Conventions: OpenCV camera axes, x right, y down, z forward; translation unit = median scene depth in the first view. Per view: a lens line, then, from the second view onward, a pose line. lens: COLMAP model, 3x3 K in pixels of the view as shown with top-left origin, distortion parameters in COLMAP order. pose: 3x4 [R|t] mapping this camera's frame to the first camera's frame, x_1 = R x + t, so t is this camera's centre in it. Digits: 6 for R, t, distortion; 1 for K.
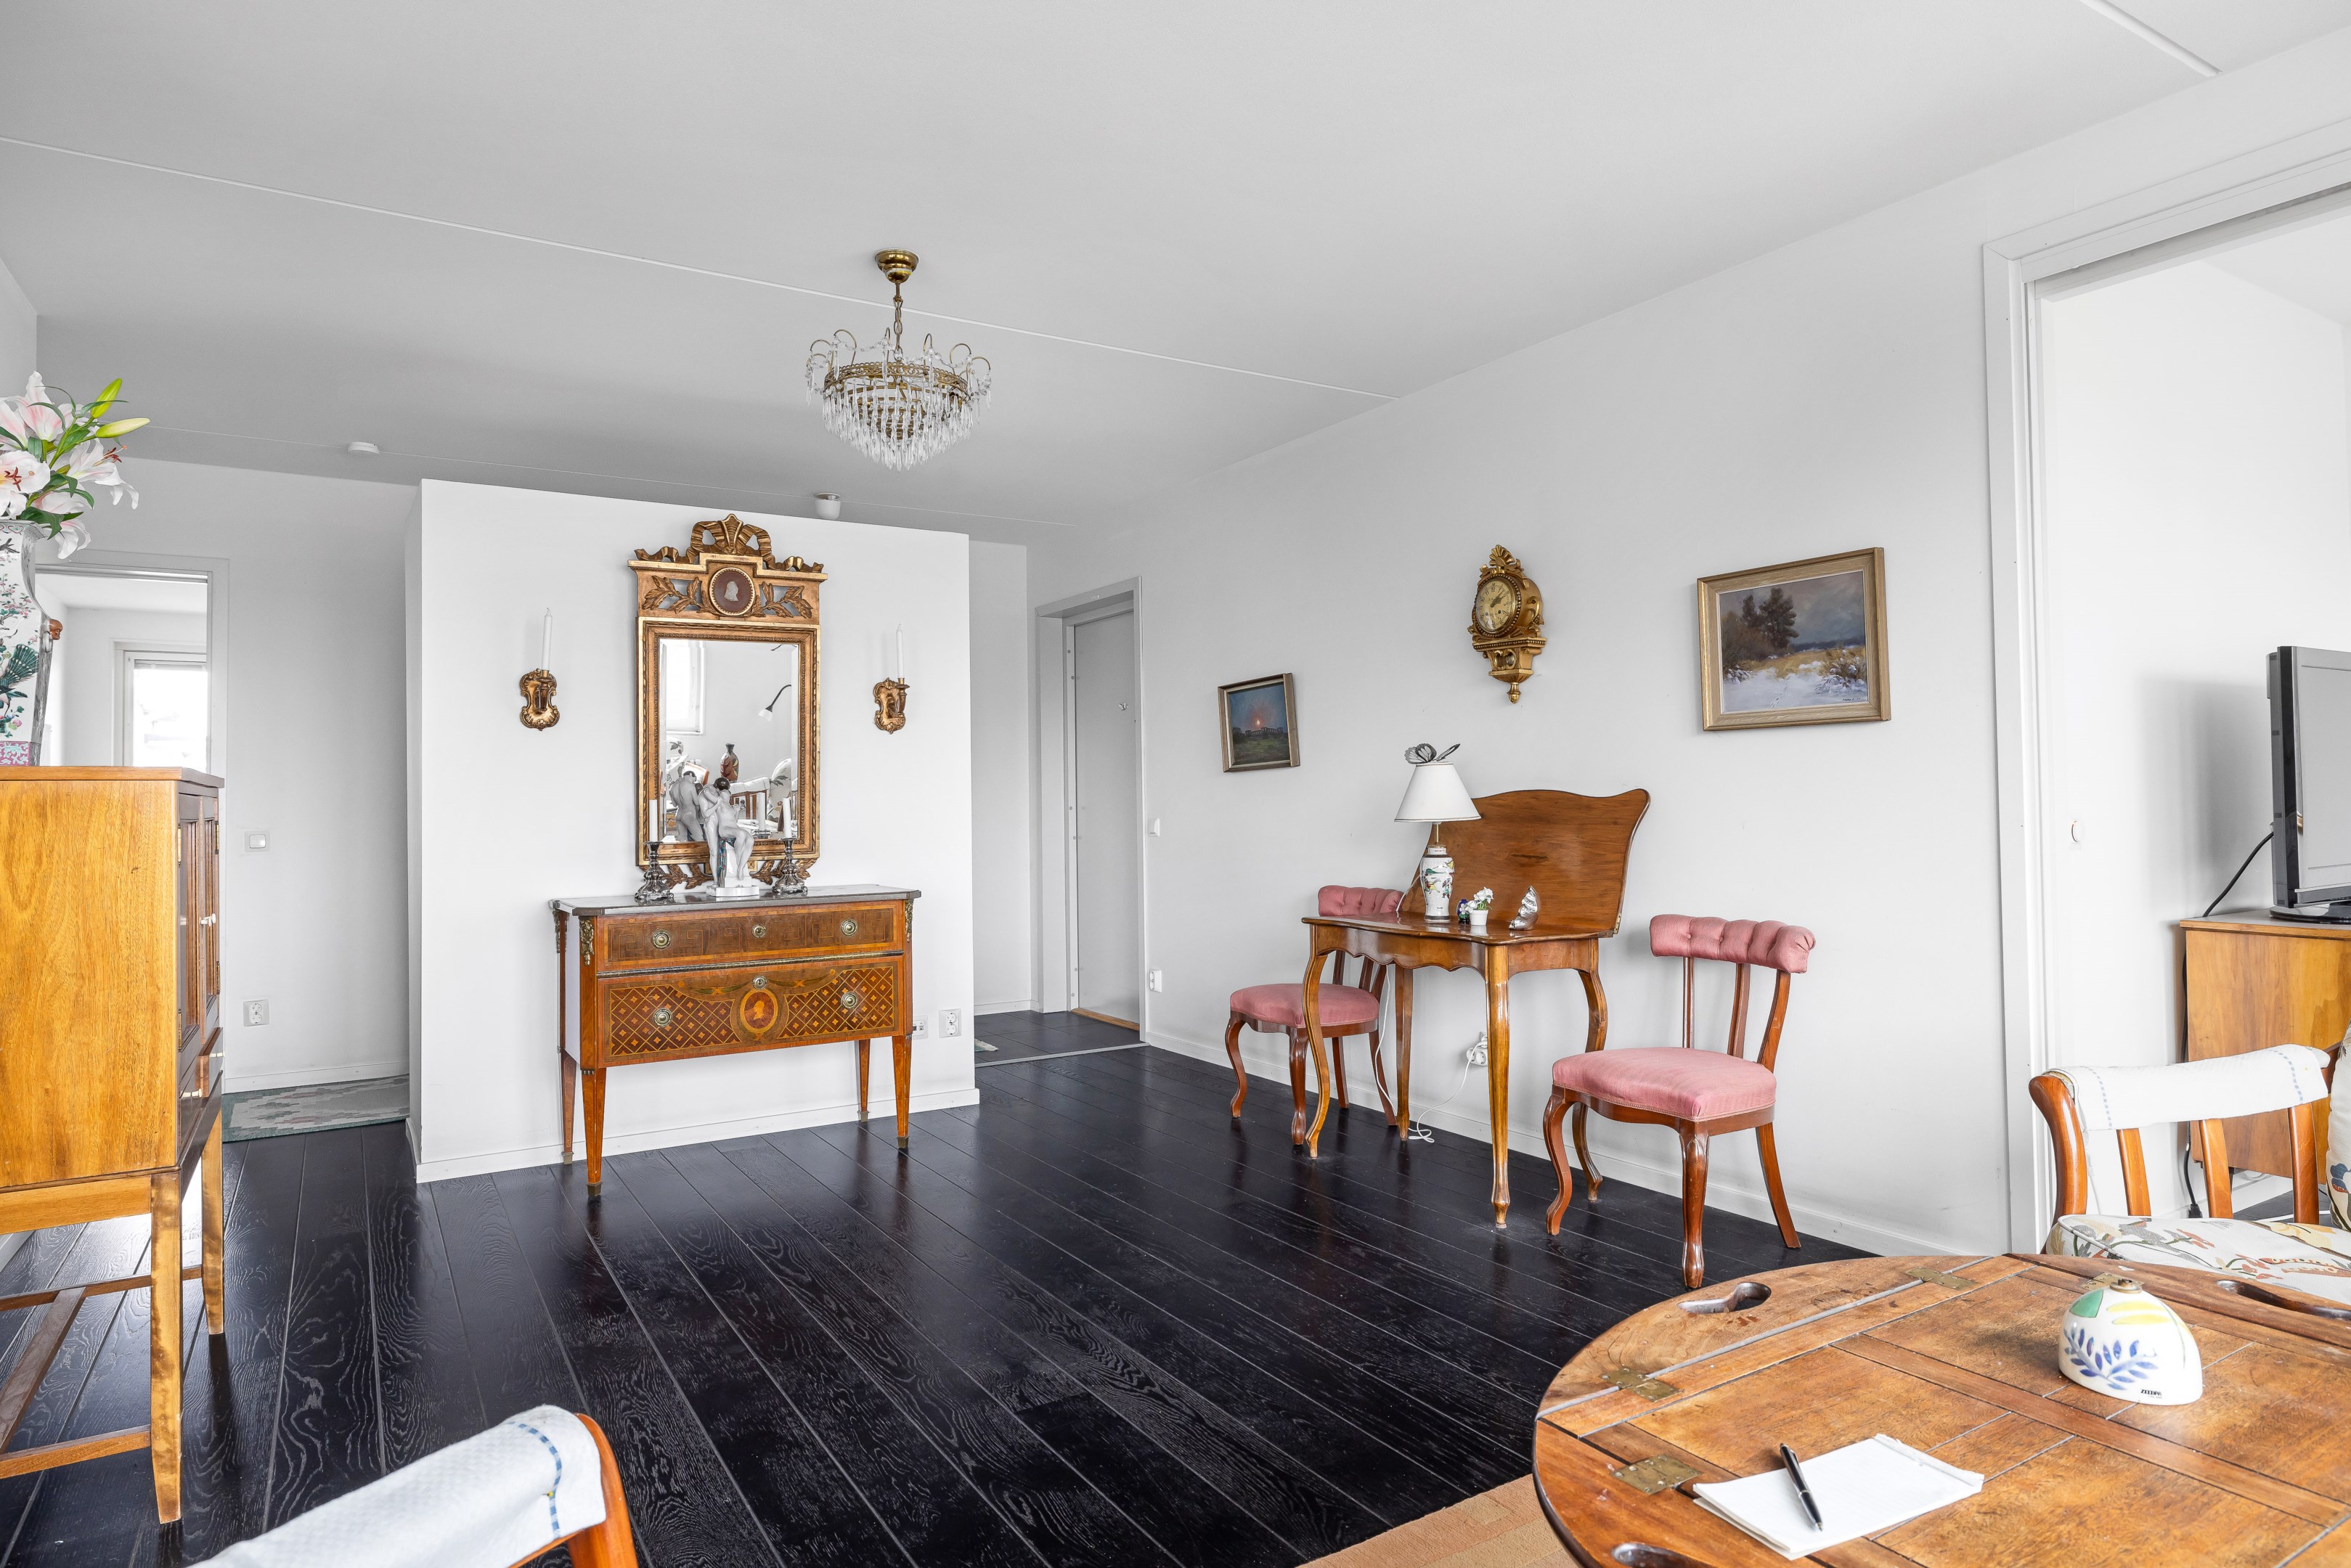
lens RADIAL K [[1330.2, 0, 1169.9], [0, 1330.2, 768.6], [0, 0, 1]] dist [-0.000090, 0.001150]
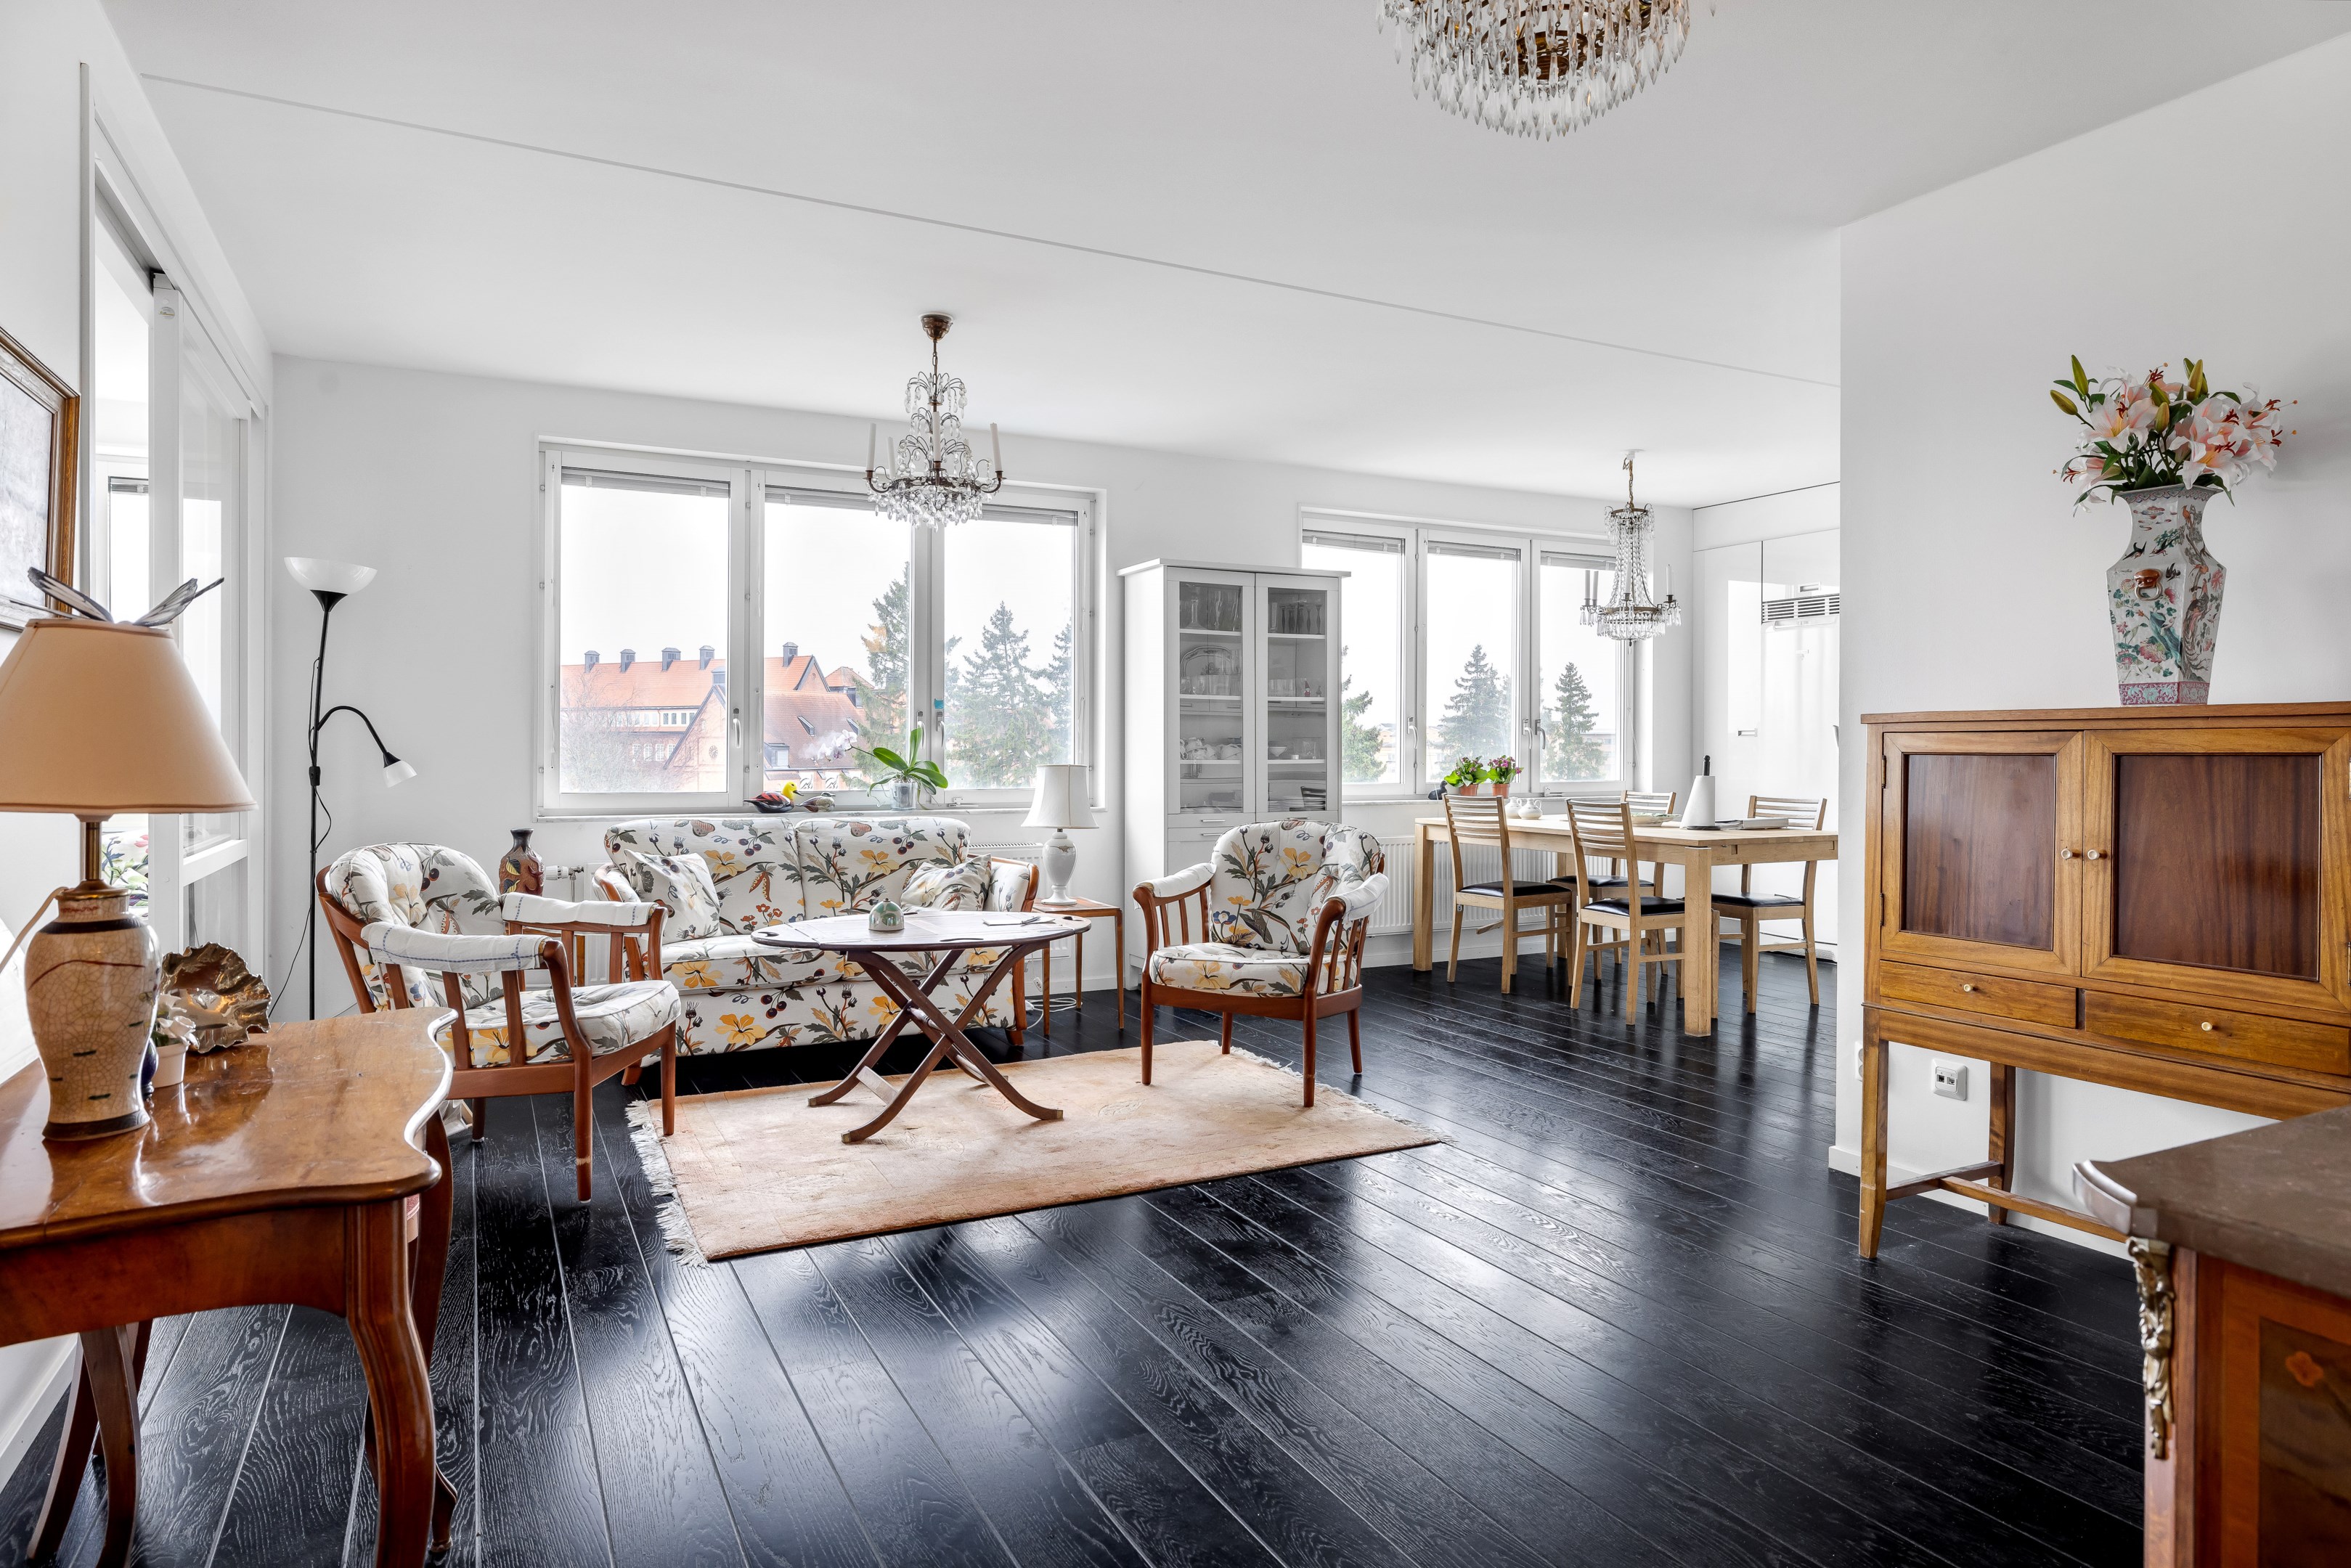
lens RADIAL K [[1371.9, 0, 1170.7], [0, 1371.9, 753.4], [0, 0, 1]] dist [-0.007349, 0.000960]
pose [[-0.996436, 0.010467, 0.083700, -0.077349], [0.008509, 0.999682, -0.023723, 0.034764], [-0.083922, -0.022926, -0.996209, 1.285324]]
